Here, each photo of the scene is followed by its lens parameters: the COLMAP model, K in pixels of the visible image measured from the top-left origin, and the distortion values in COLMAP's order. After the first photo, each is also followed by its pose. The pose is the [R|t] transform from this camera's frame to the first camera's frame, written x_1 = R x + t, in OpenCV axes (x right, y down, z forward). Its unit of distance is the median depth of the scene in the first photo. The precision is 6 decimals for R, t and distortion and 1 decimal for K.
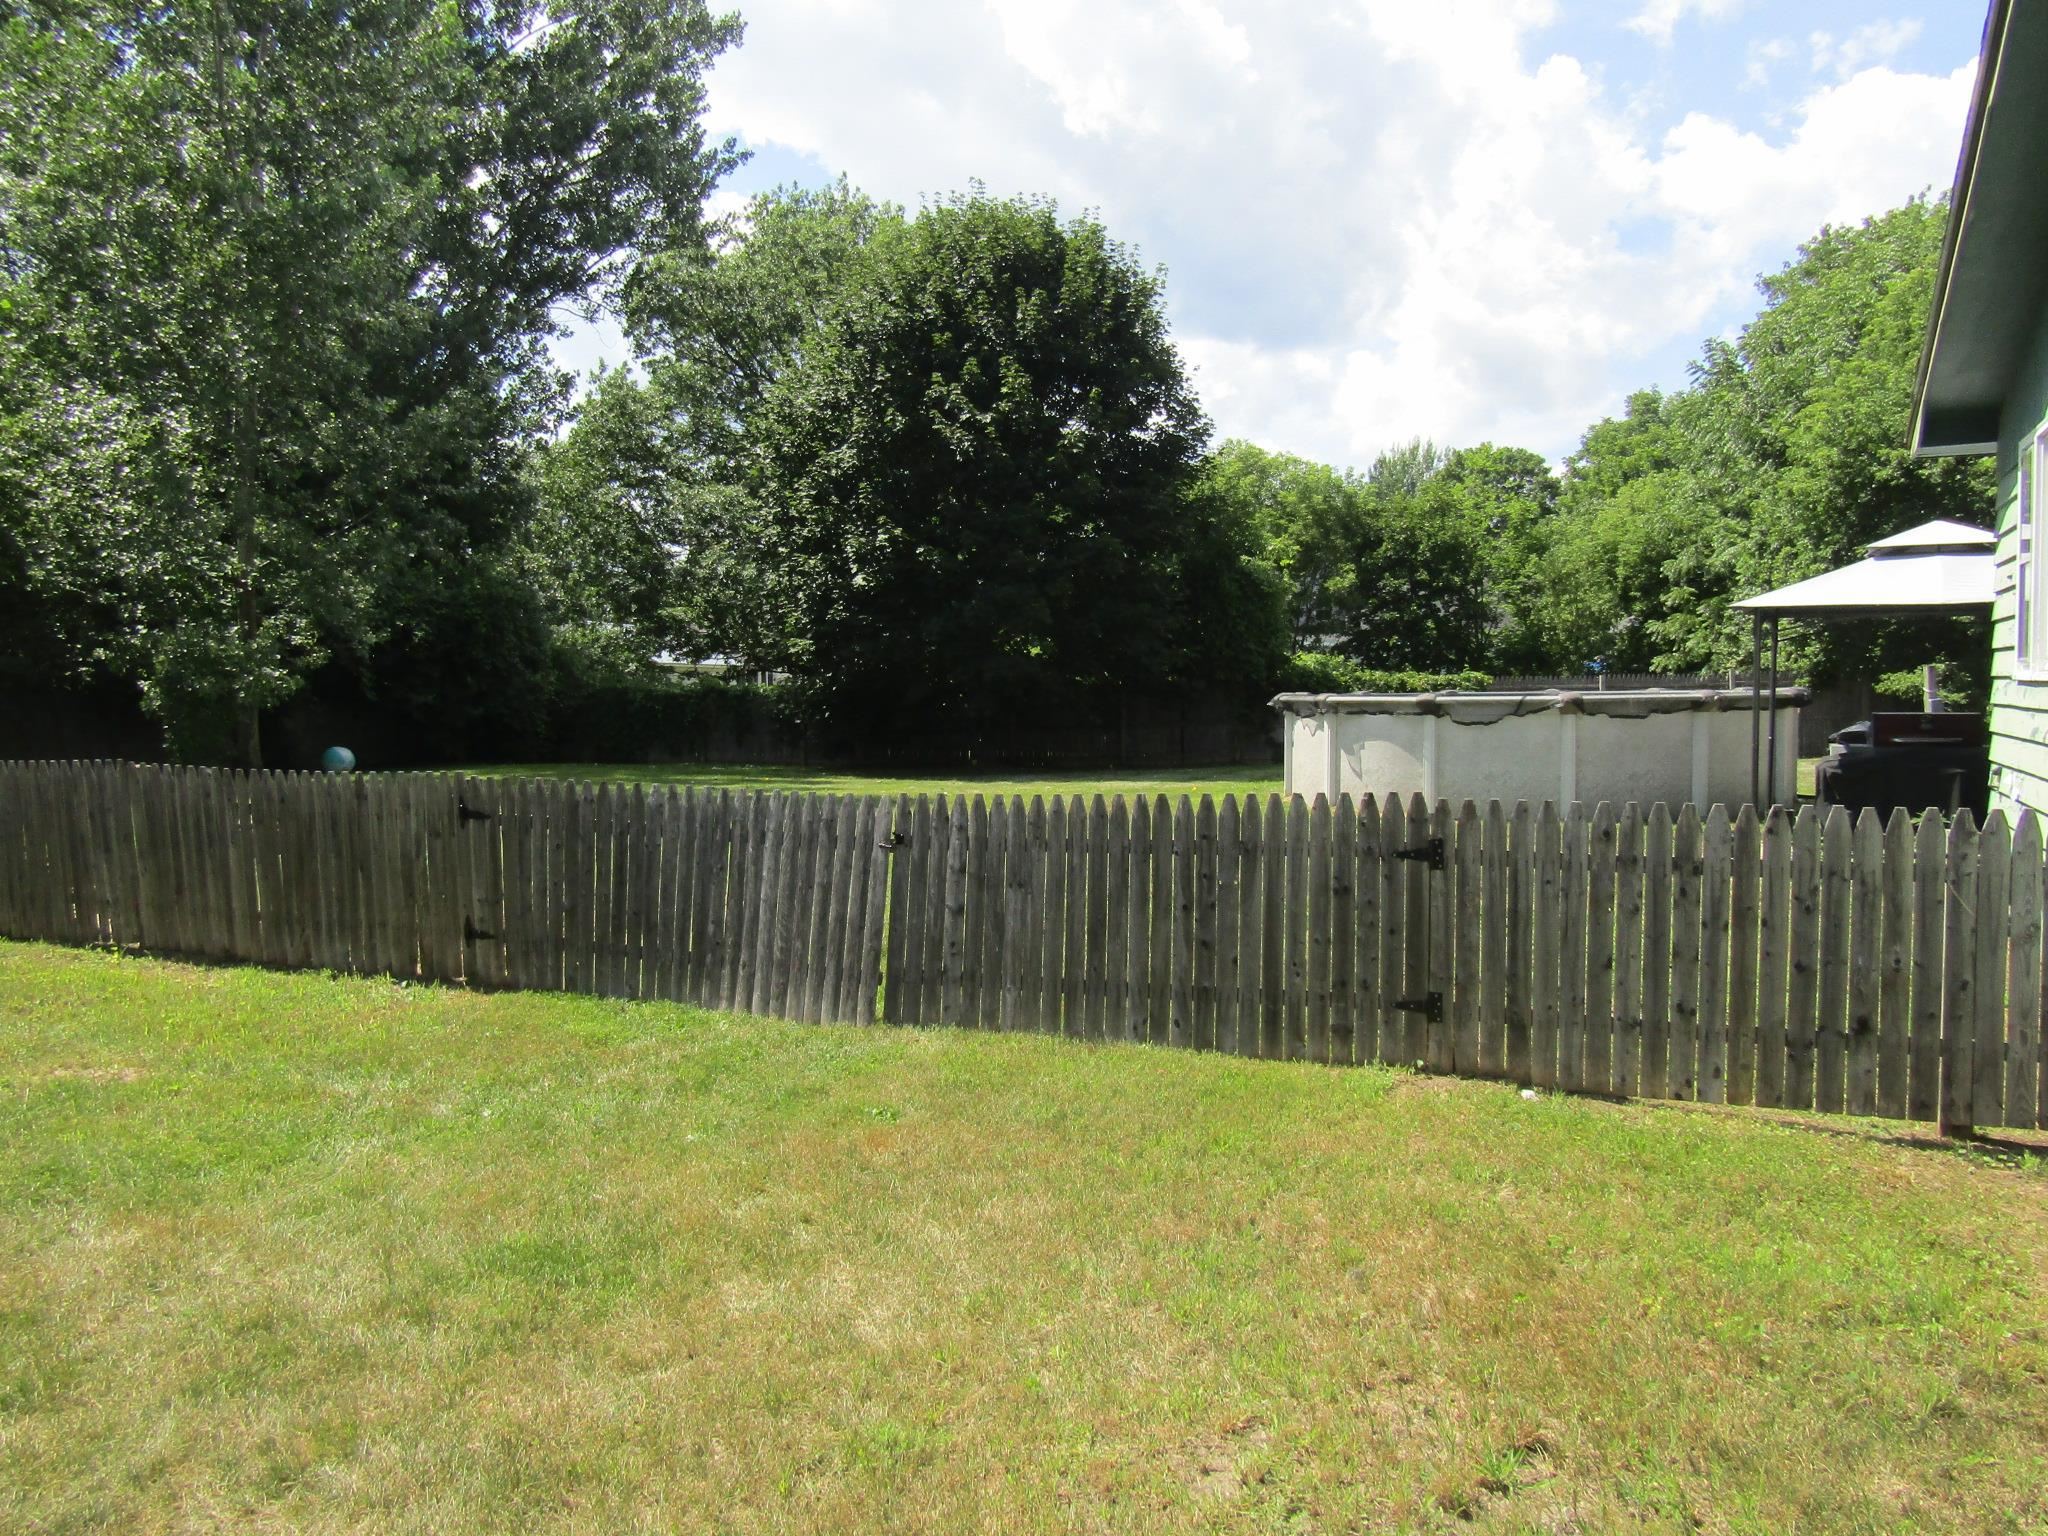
lens RADIAL K [[1487.3, 0, 1046.1], [0, 1487.3, 775.6], [0, 0, 1]] dist [-0.005226, -0.002576]
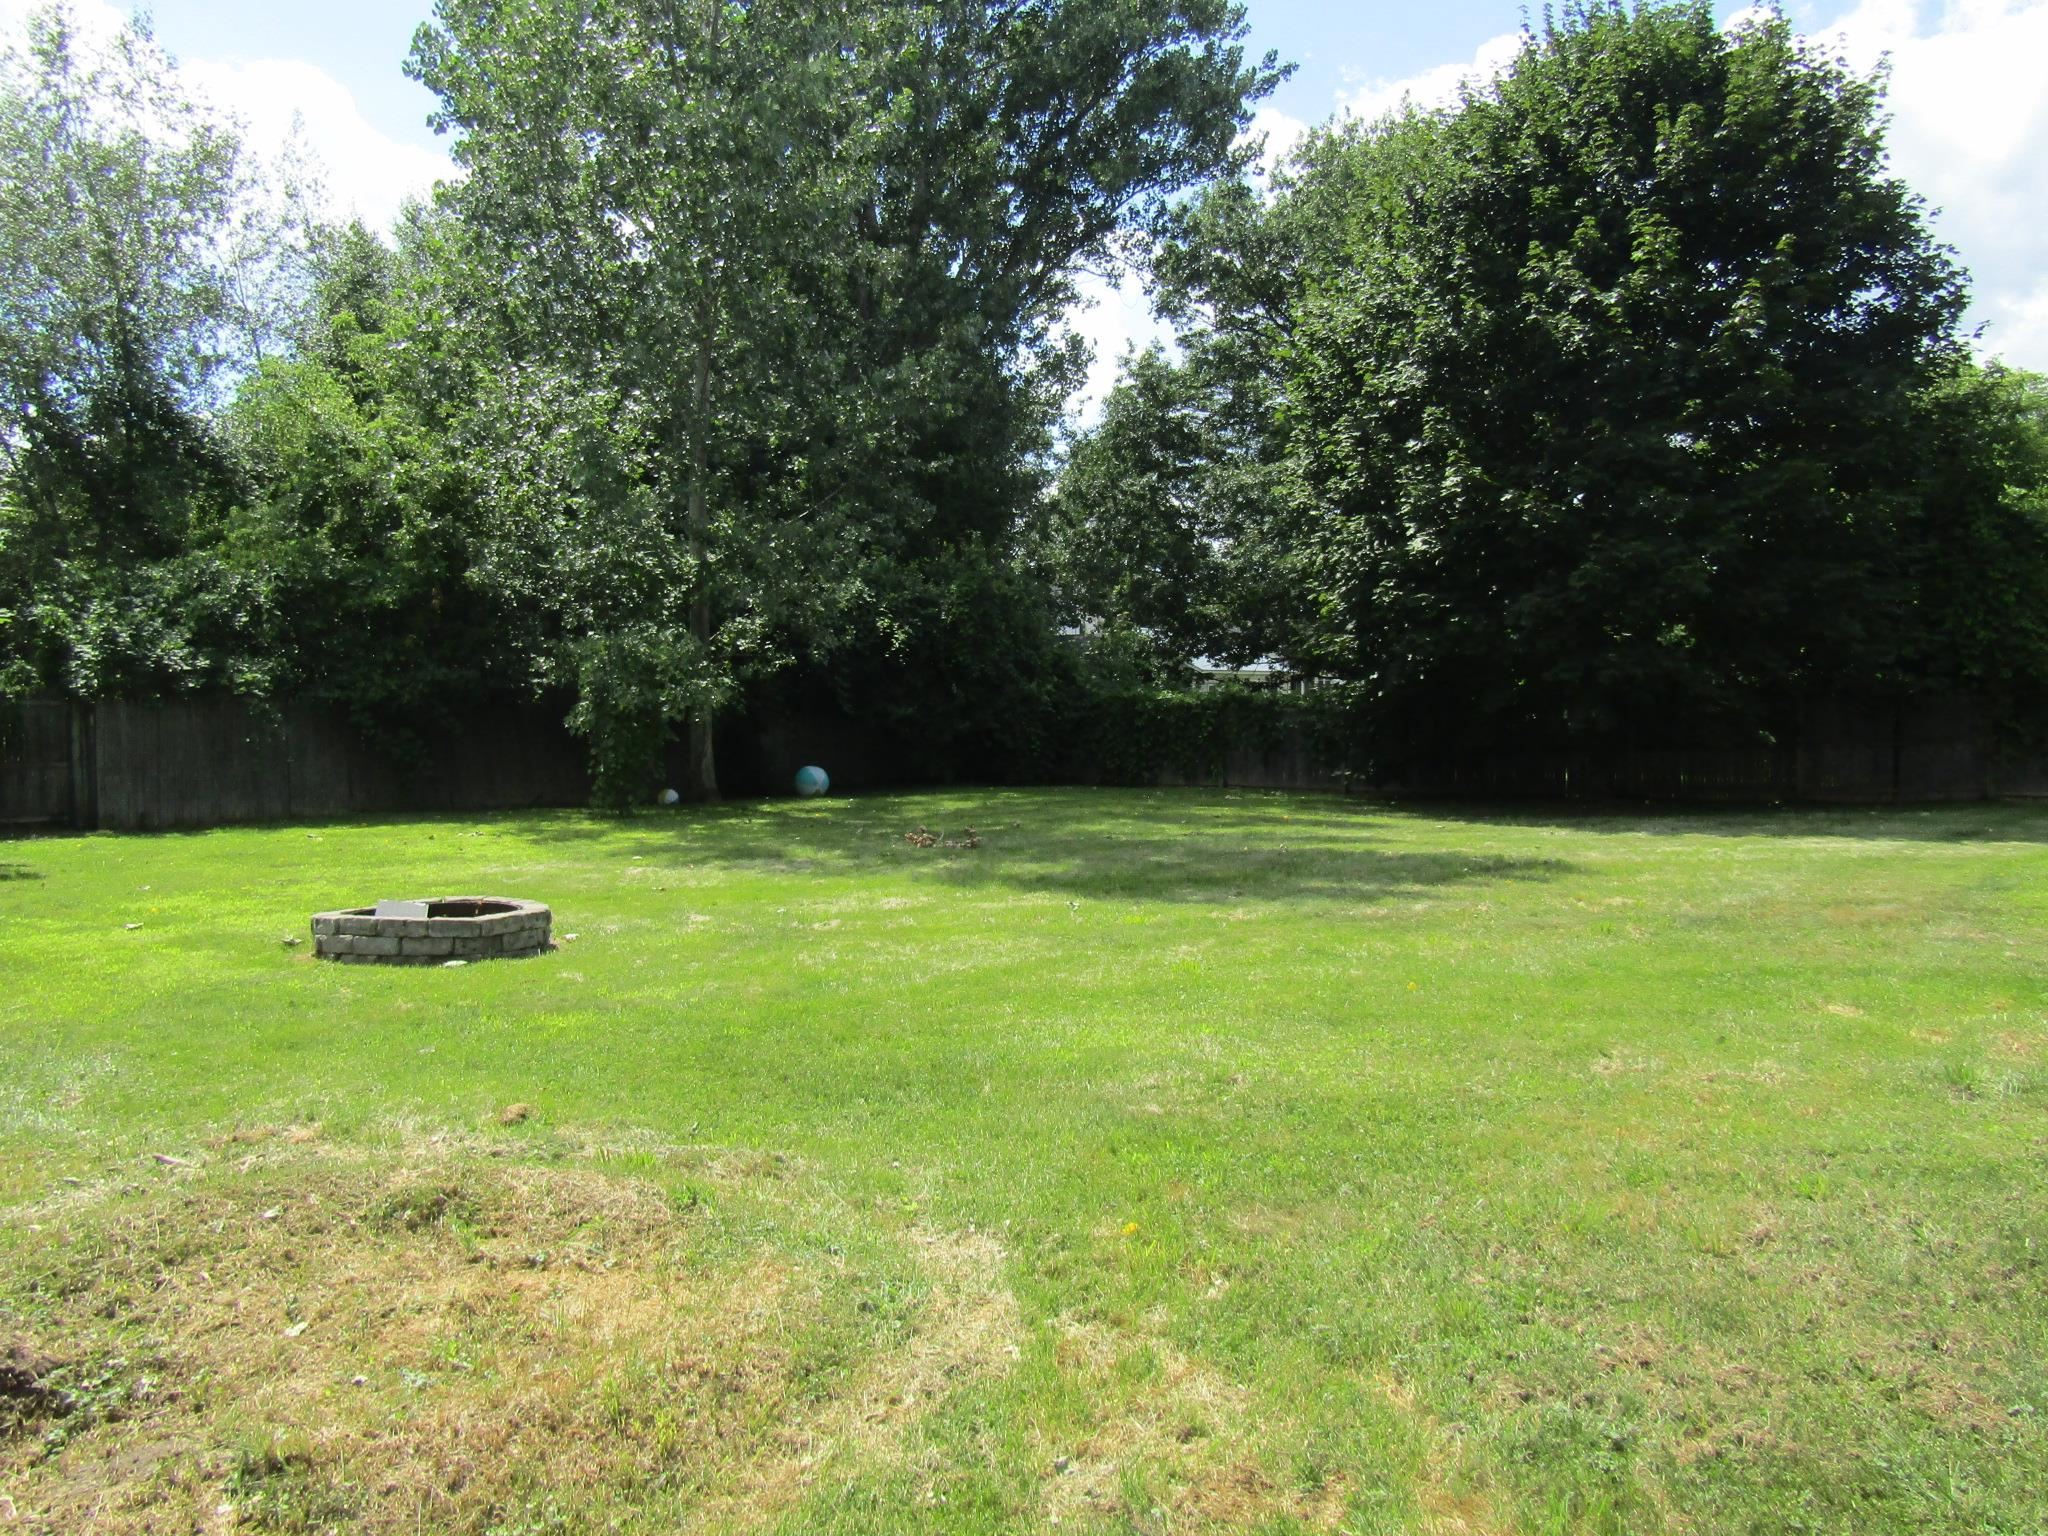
lens RADIAL K [[1487.3, 0, 1046.1], [0, 1487.3, 775.6], [0, 0, 1]] dist [-0.005226, -0.002576]
pose [[0.931626, 0.010341, -0.363271, -0.028109], [-0.012133, 0.999923, -0.002651, -0.014297], [0.363215, 0.006878, 0.931680, 0.243431]]
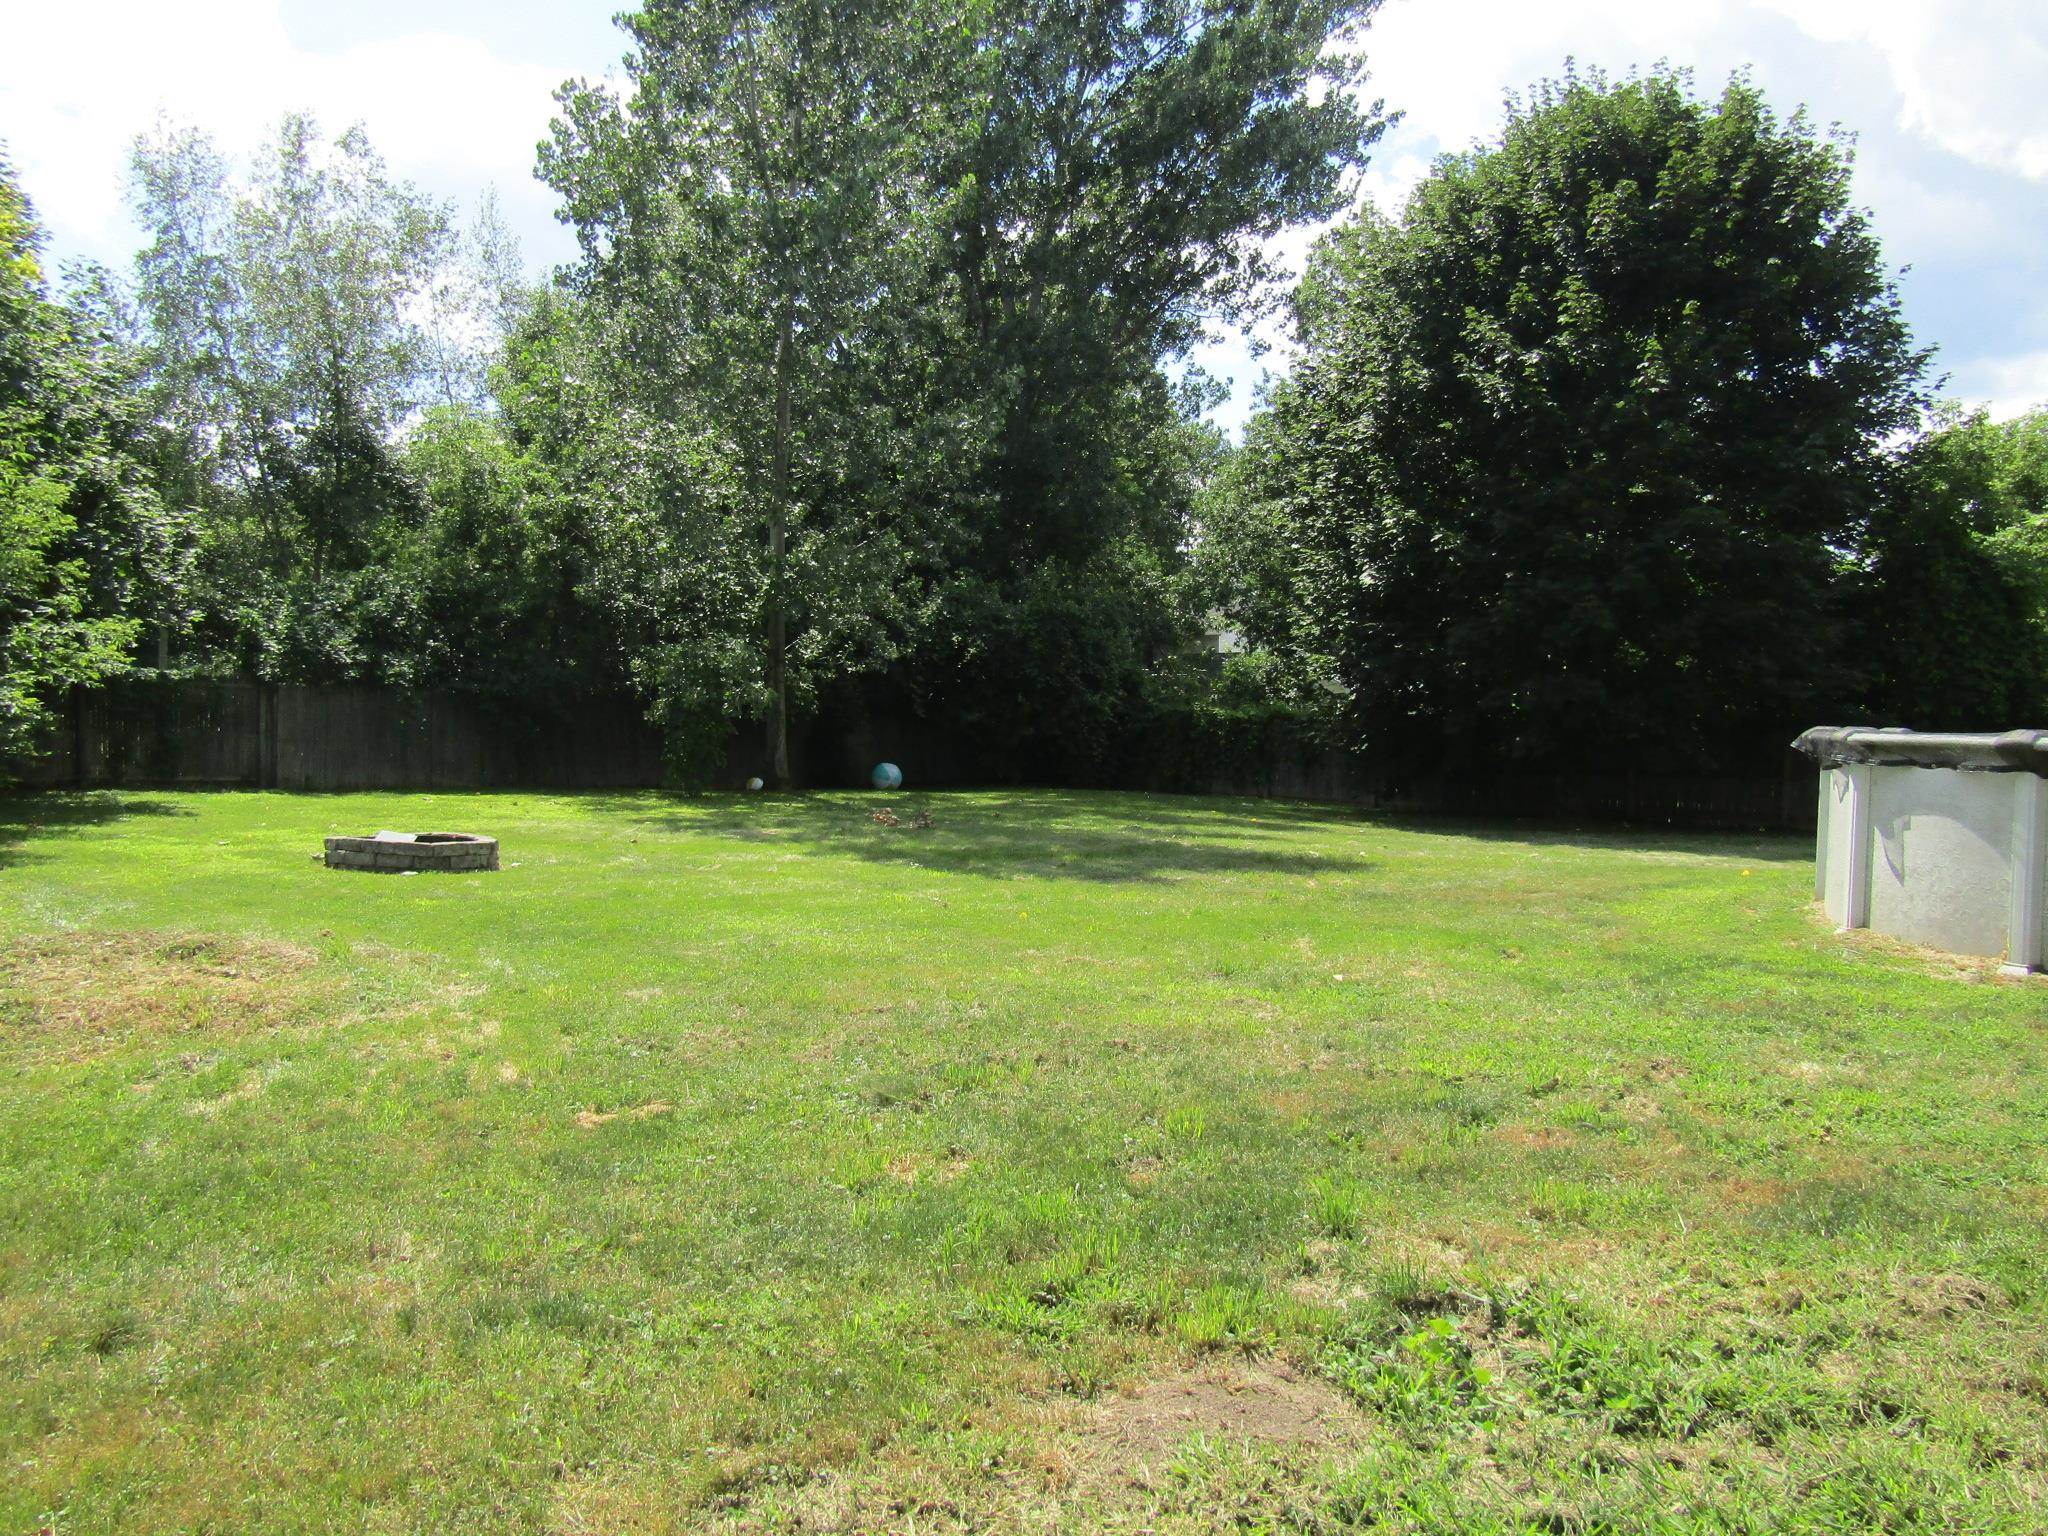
lens RADIAL K [[1507.2, 0, 1024.0], [0, 1507.2, 768.0], [0, 0, 1]] dist [-0.010222, -0.006608]
pose [[0.859235, 0.038222, -0.510152, 0.119943], [-0.052540, 0.998525, -0.013680, -0.008799], [0.508877, 0.038558, 0.859976, 0.200112]]
